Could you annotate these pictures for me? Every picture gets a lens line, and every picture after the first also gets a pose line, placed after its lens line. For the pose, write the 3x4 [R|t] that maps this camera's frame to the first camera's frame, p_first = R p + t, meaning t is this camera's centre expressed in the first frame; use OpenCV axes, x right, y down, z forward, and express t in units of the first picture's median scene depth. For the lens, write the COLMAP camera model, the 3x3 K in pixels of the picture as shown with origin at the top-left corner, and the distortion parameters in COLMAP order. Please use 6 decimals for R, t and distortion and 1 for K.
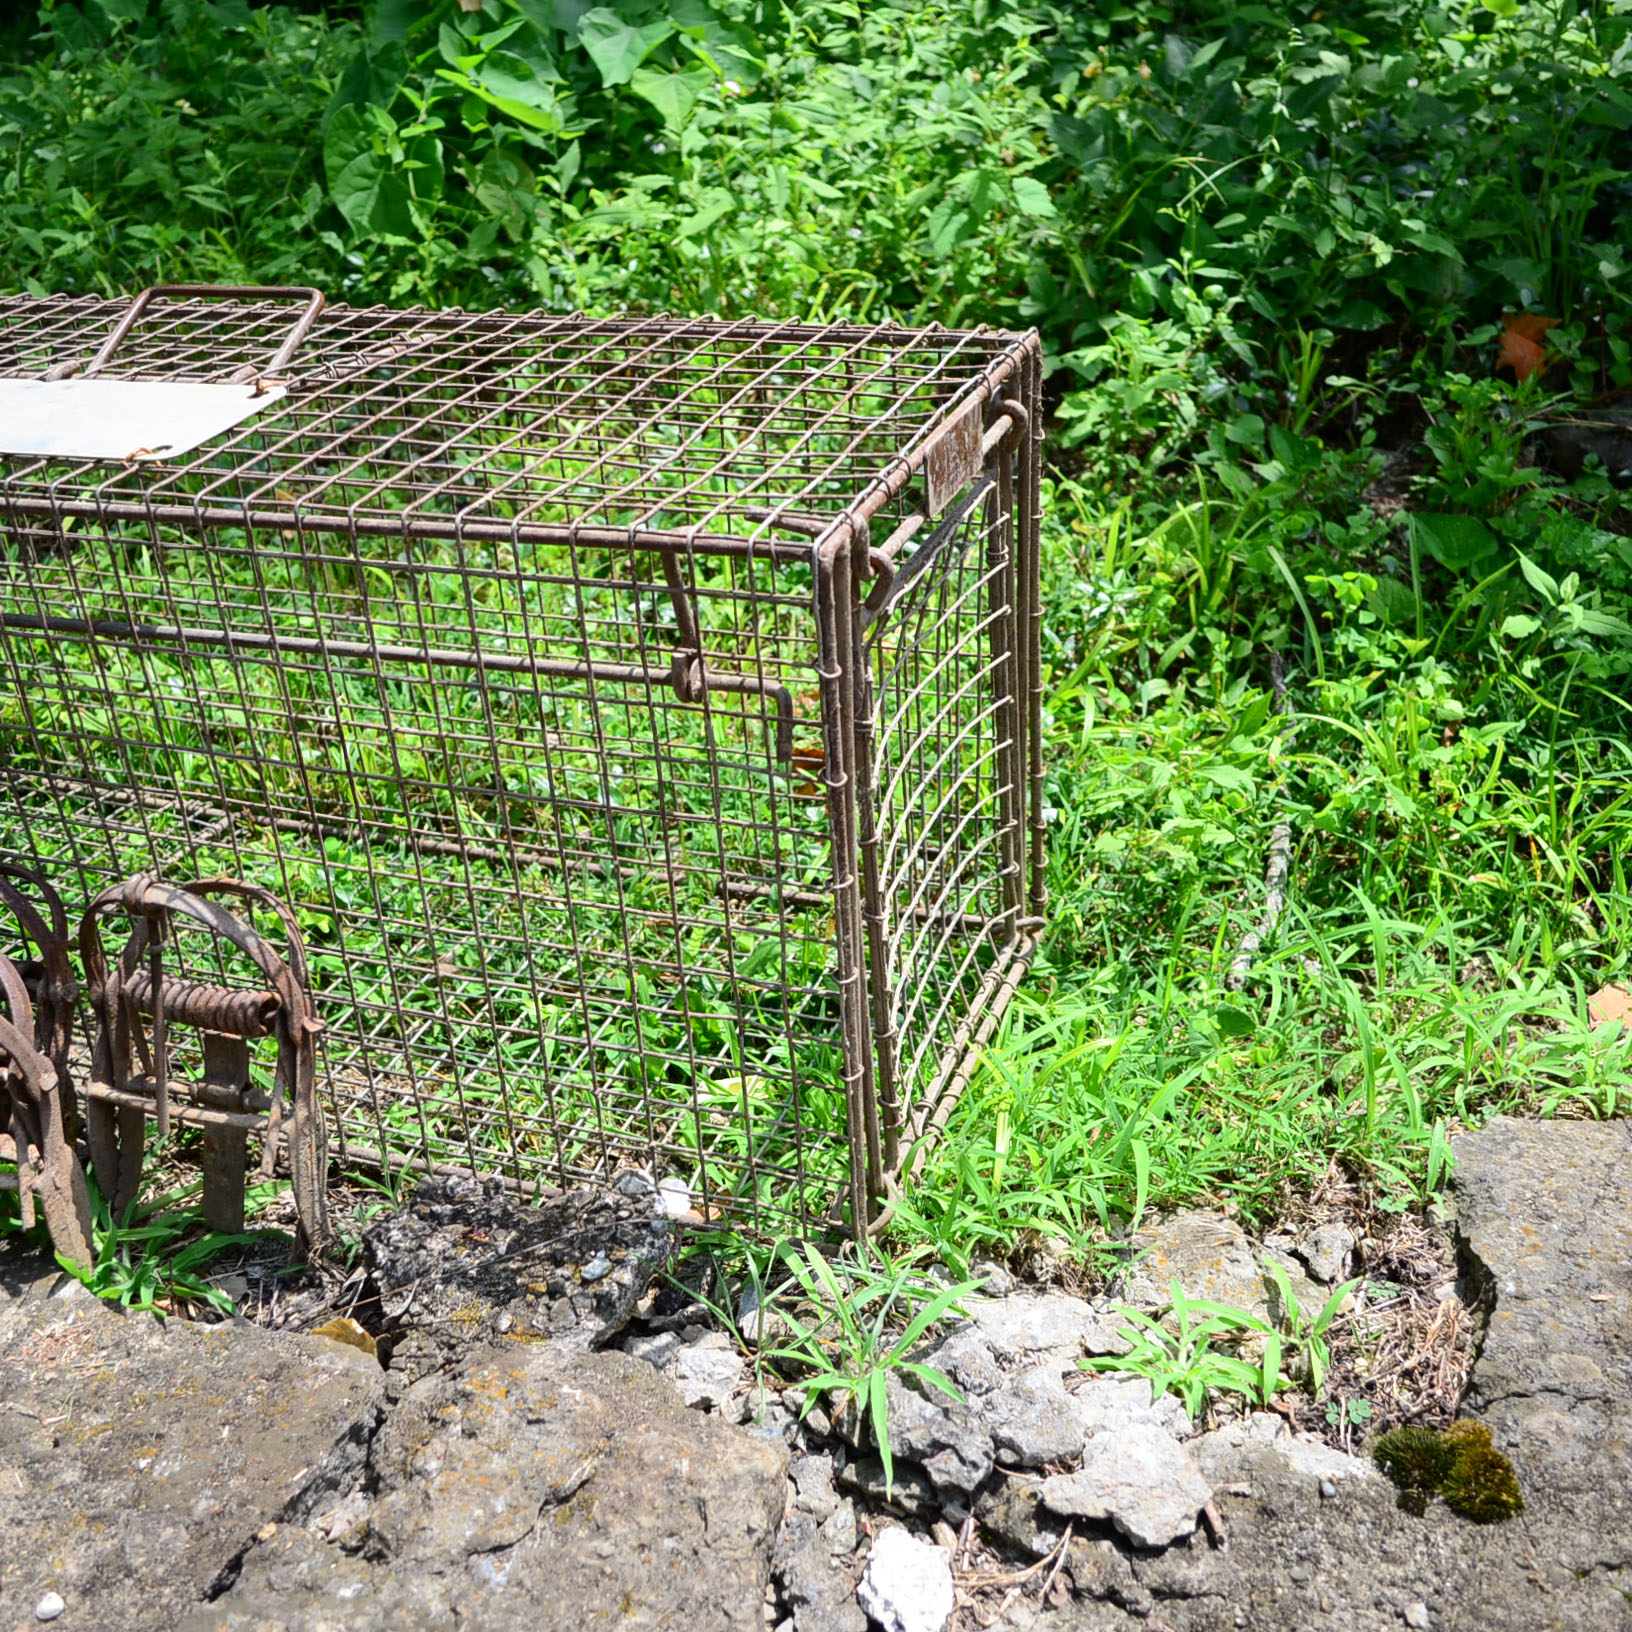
lens RADIAL K [[1830.4, 0, 816.0], [0, 1830.4, 816.0], [0, 0, 1]] dist [-0.011230, -0.002193]
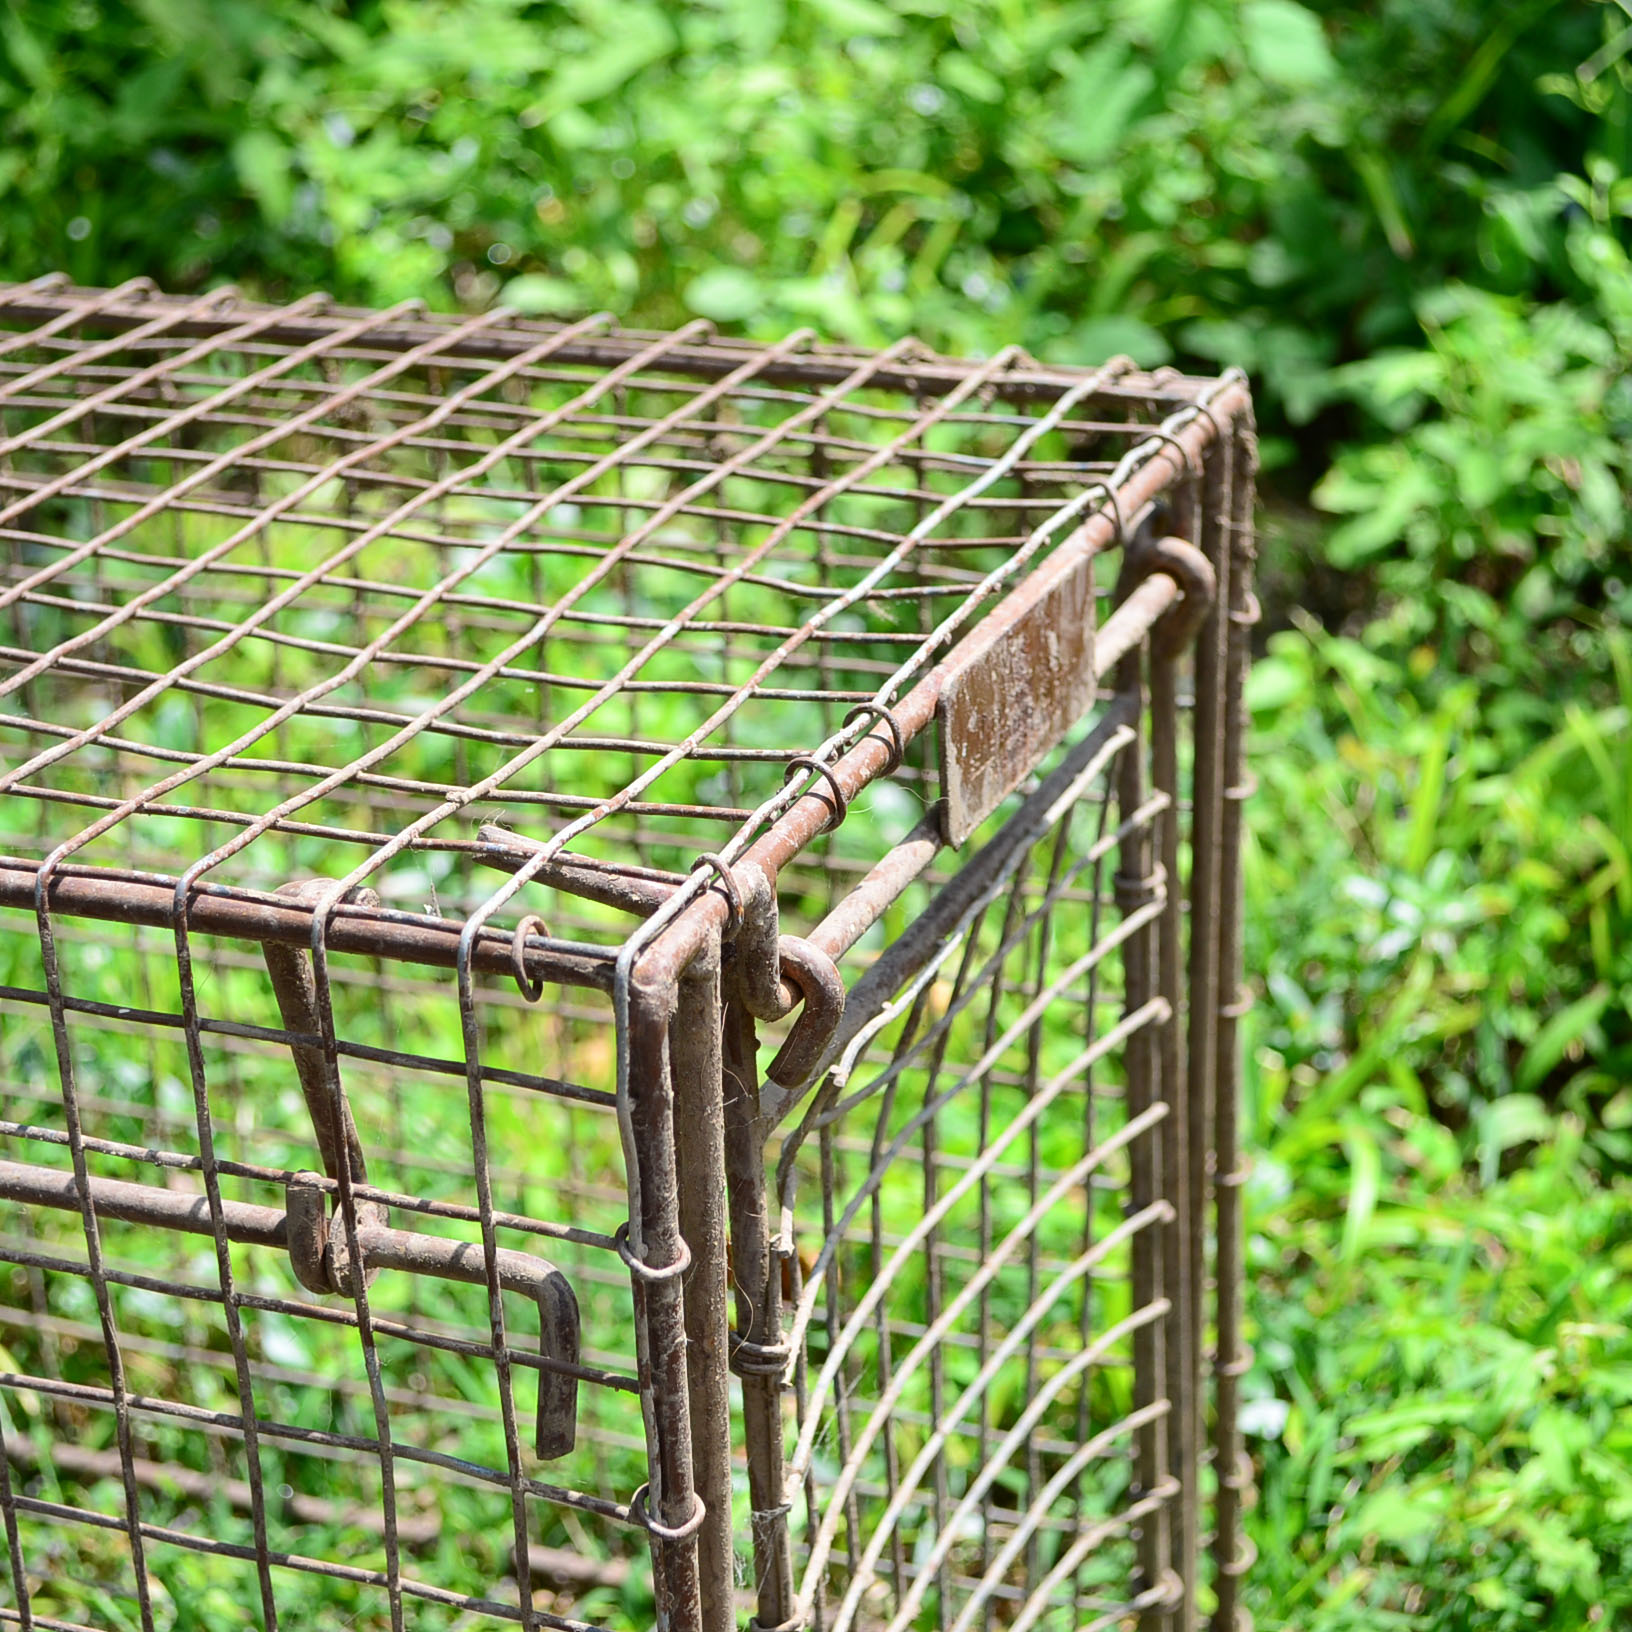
lens RADIAL K [[3383.9, 0, 816.0], [0, 3383.9, 816.0], [0, 0, 1]] dist [0.010535, -0.272104]
pose [[0.998932, 0.034607, -0.030630, 0.035316], [-0.037113, 0.995653, -0.085433, -0.066119], [0.027541, 0.086478, 0.995873, 0.152583]]
